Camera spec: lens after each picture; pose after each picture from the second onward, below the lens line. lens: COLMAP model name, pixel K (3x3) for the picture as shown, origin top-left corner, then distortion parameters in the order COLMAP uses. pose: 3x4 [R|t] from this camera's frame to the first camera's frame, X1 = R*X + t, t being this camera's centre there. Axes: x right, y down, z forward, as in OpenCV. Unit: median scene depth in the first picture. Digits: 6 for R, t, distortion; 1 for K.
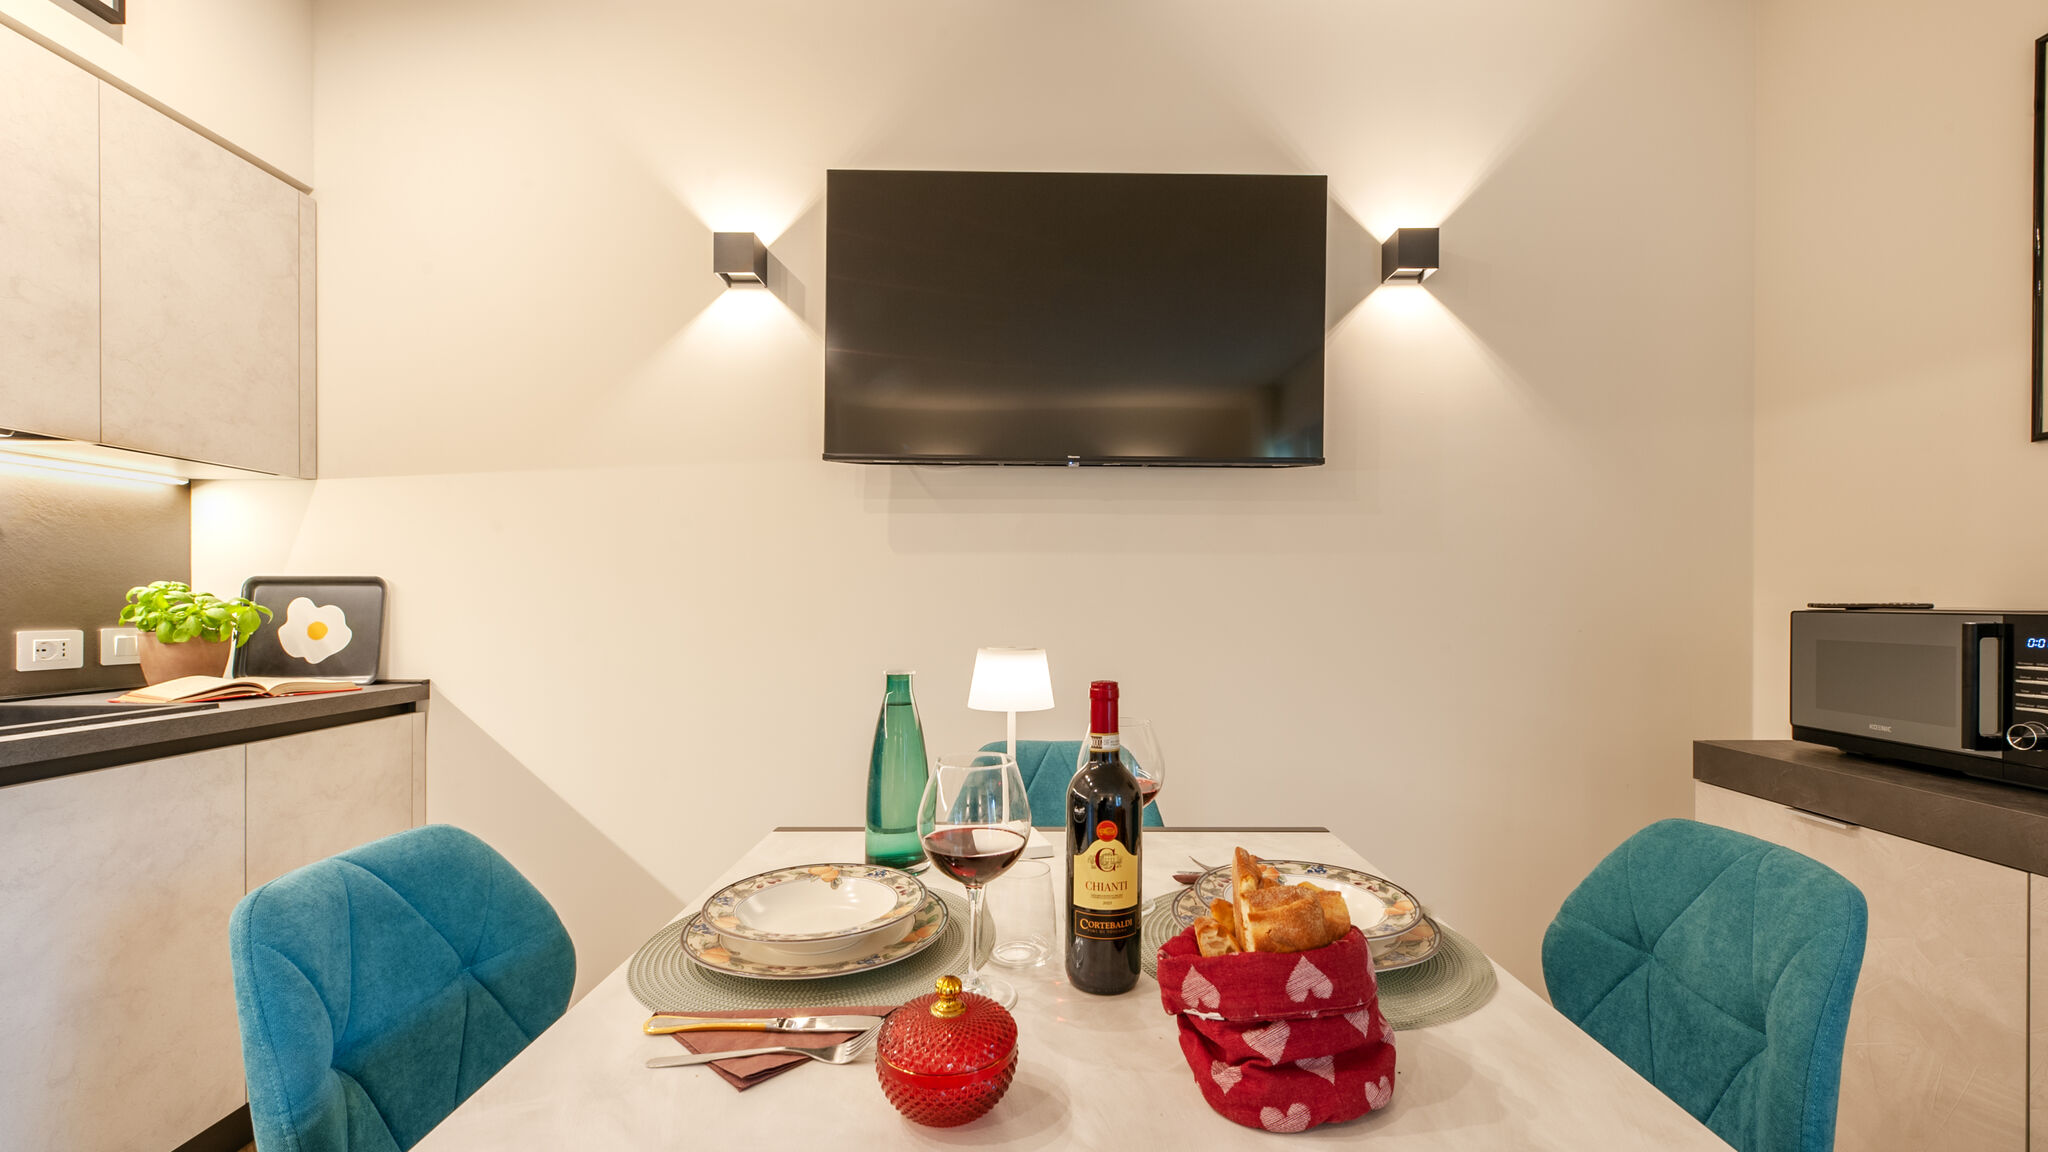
lens RADIAL K [[830.7, 0, 1034.8], [0, 830.7, 614.4], [0, 0, 1]] dist [0.006675, -0.003670]
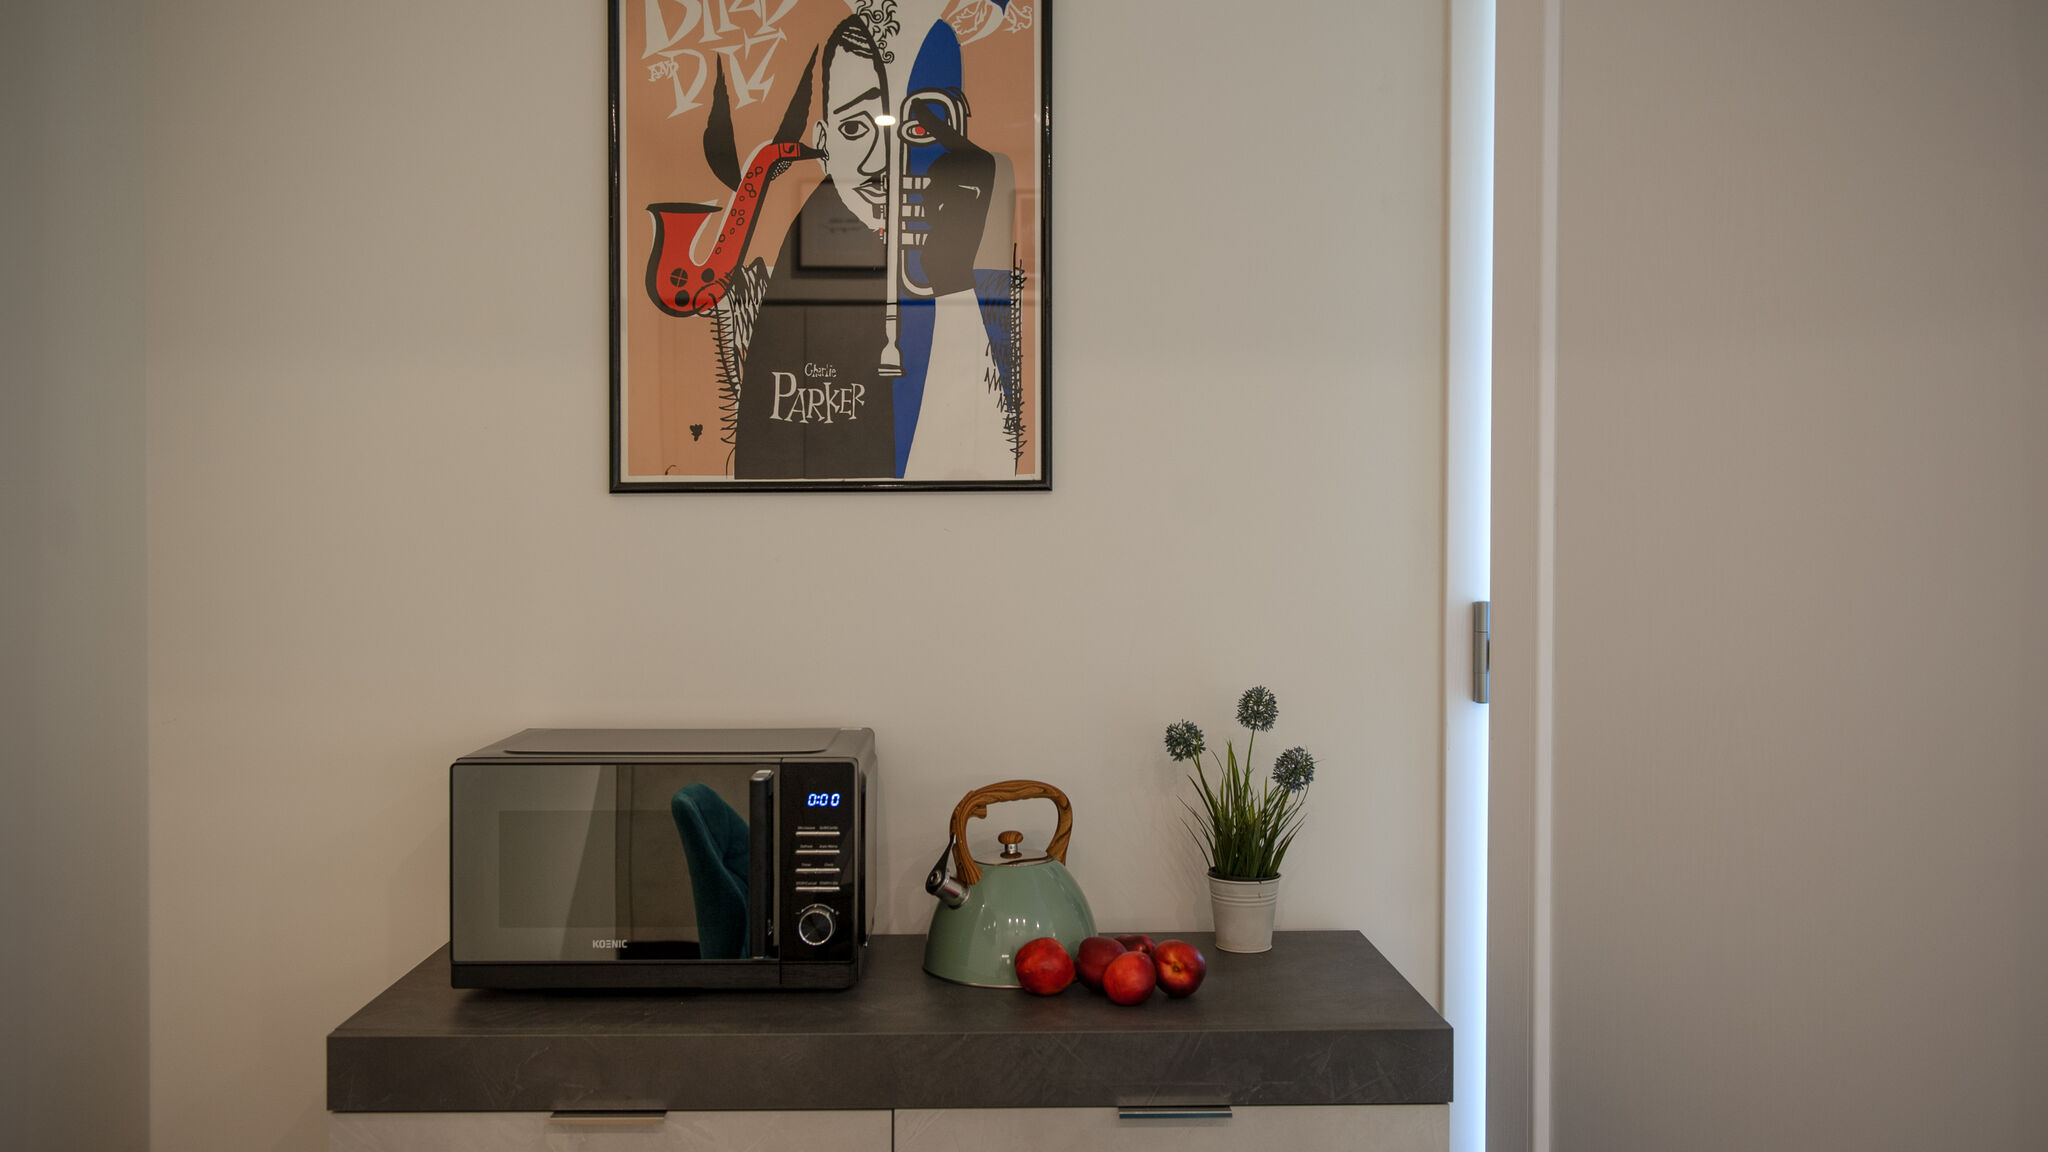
lens RADIAL K [[1698.8, 0, 1054.4], [0, 1698.8, 606.3], [0, 0, 1]] dist [-0.013704, -0.013045]
pose [[-0.021215, -0.027809, 0.999388, -0.225386], [0.019527, 0.999411, 0.028224, -0.124322], [-0.999584, 0.020114, -0.020660, 0.569514]]
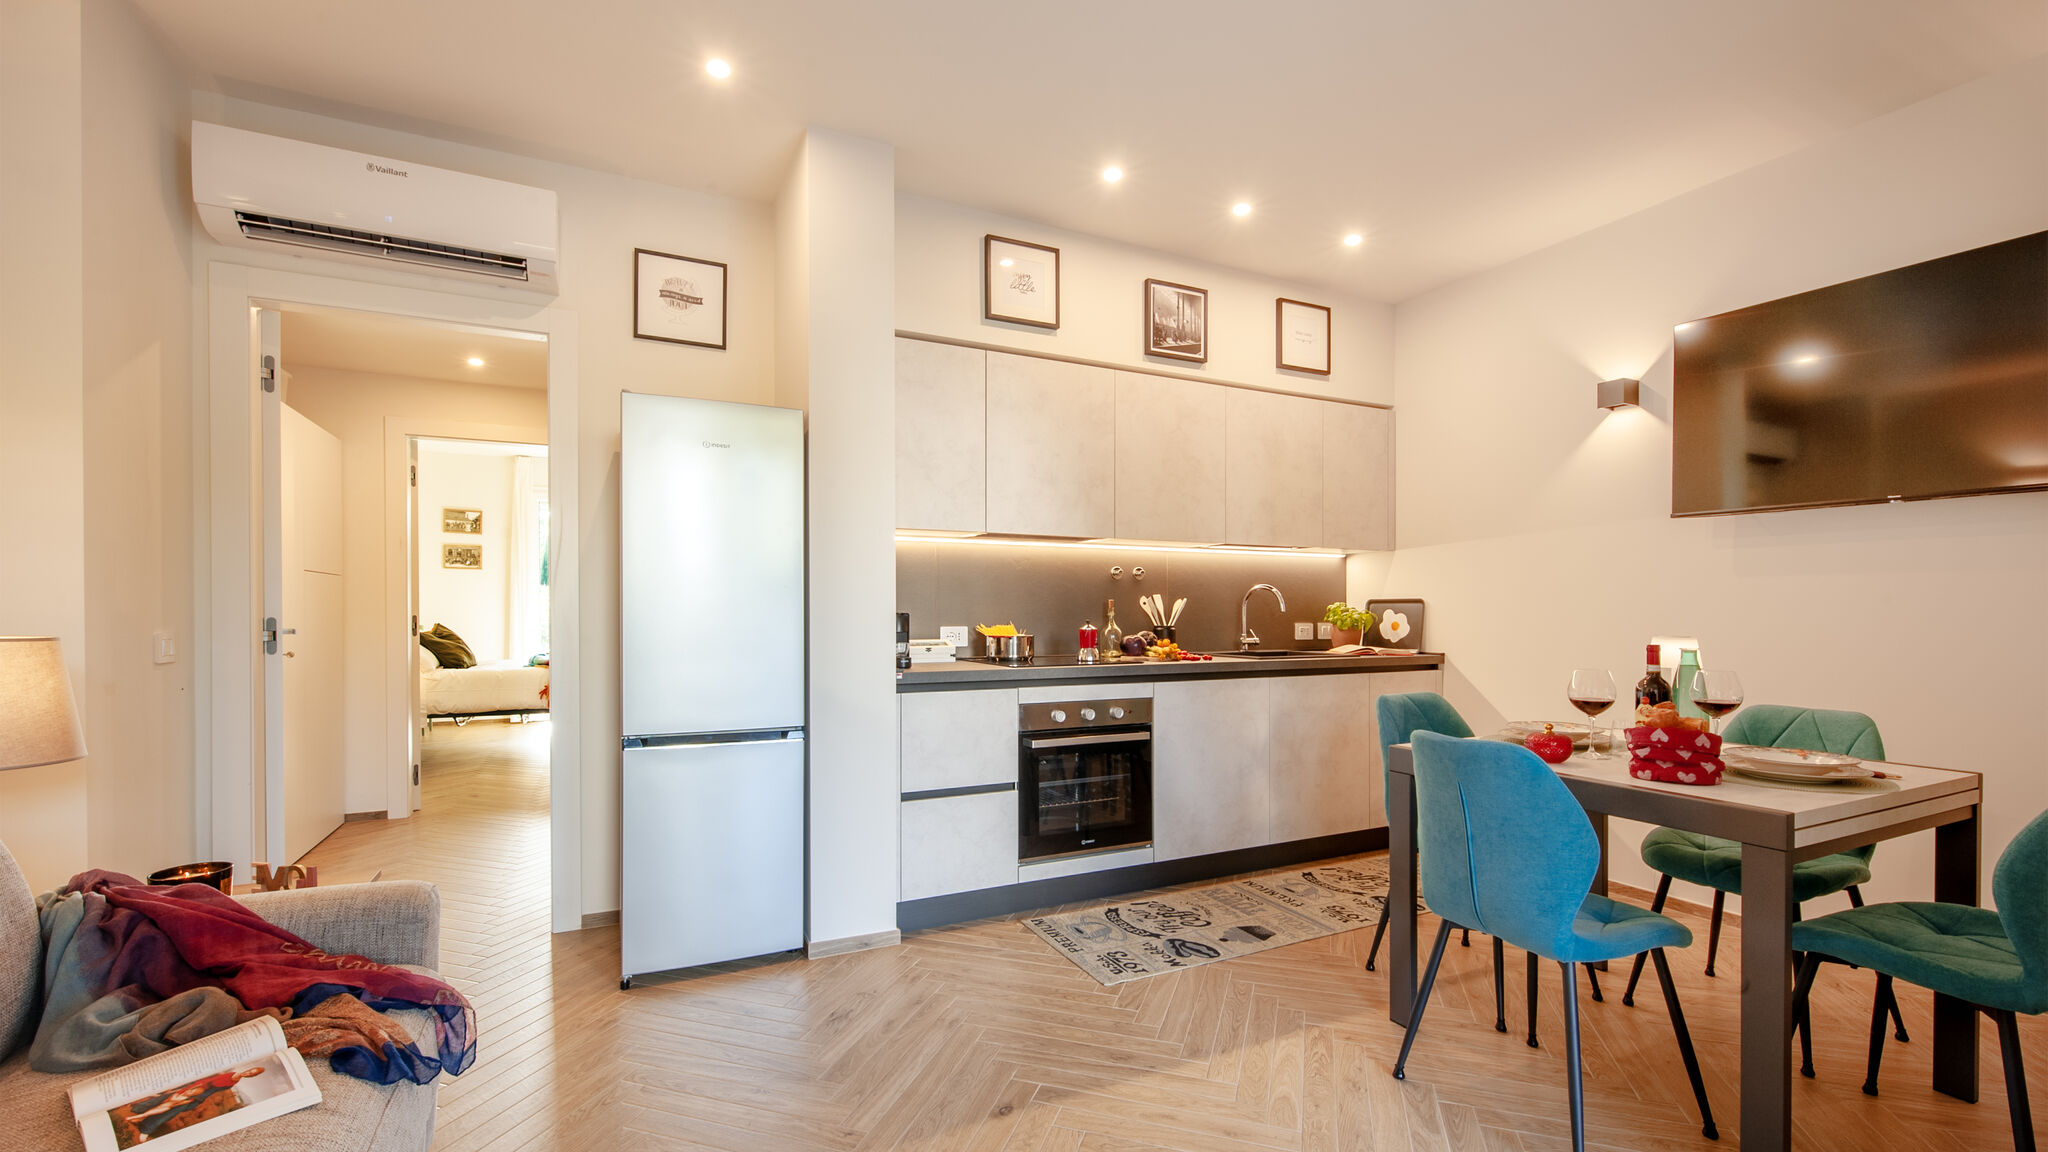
lens RADIAL K [[874.1, 0, 1043.1], [0, 874.1, 607.0], [0, 0, 1]] dist [0.011985, -0.000083]
pose [[0.461525, -0.003022, -0.887122, 0.728580], [-0.013510, 0.999854, -0.010434, 0.009072], [0.887024, 0.016800, 0.461417, -0.854937]]
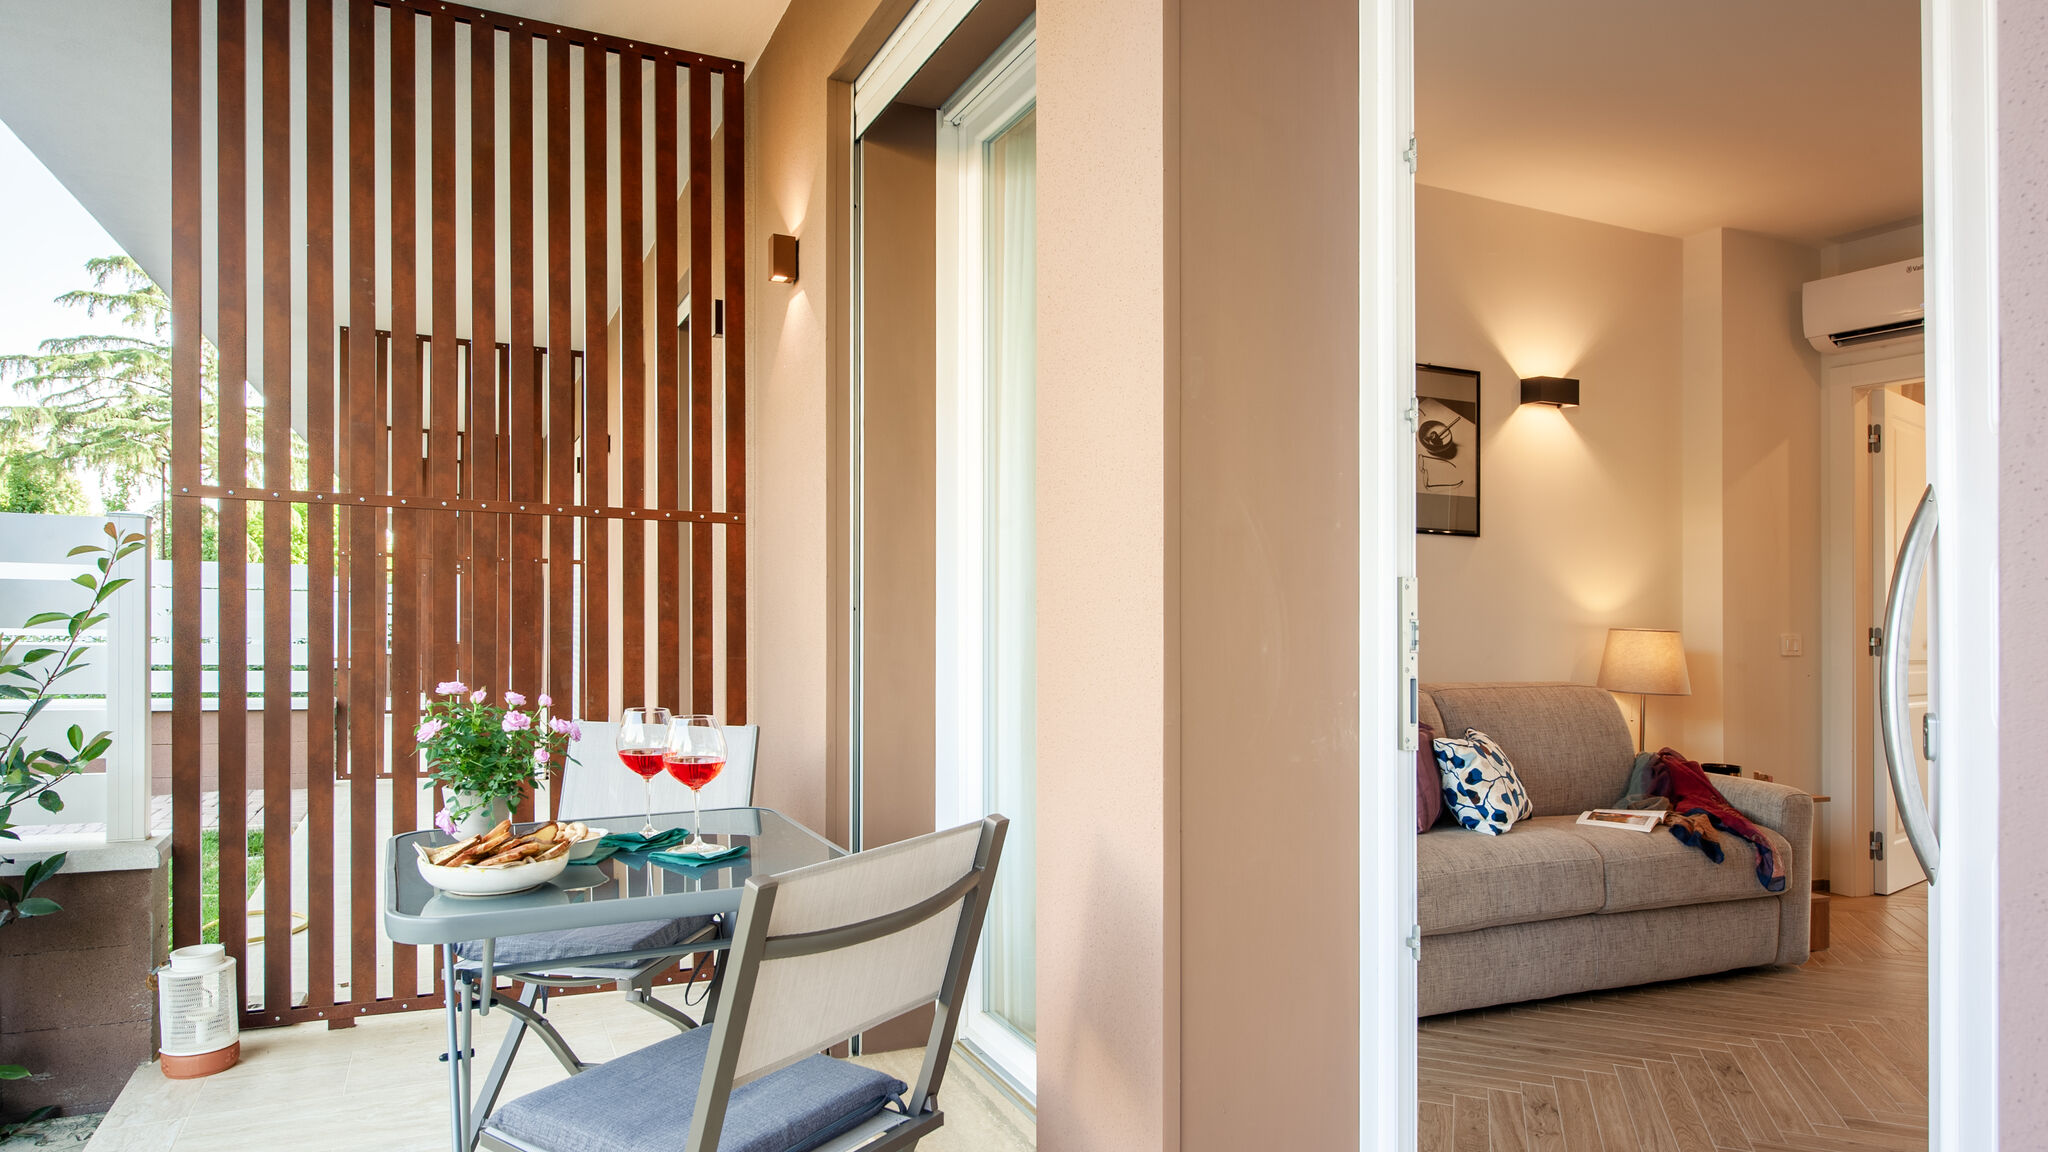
lens RADIAL K [[1269.5, 0, 990.0], [0, 1269.5, 565.6], [0, 0, 1]] dist [-0.006000, 0.003443]
pose [[-0.905160, -0.037253, -0.423436, 1.770846], [-0.029957, 0.999266, -0.023876, 0.020605], [0.424014, -0.008927, -0.905612, 0.407777]]
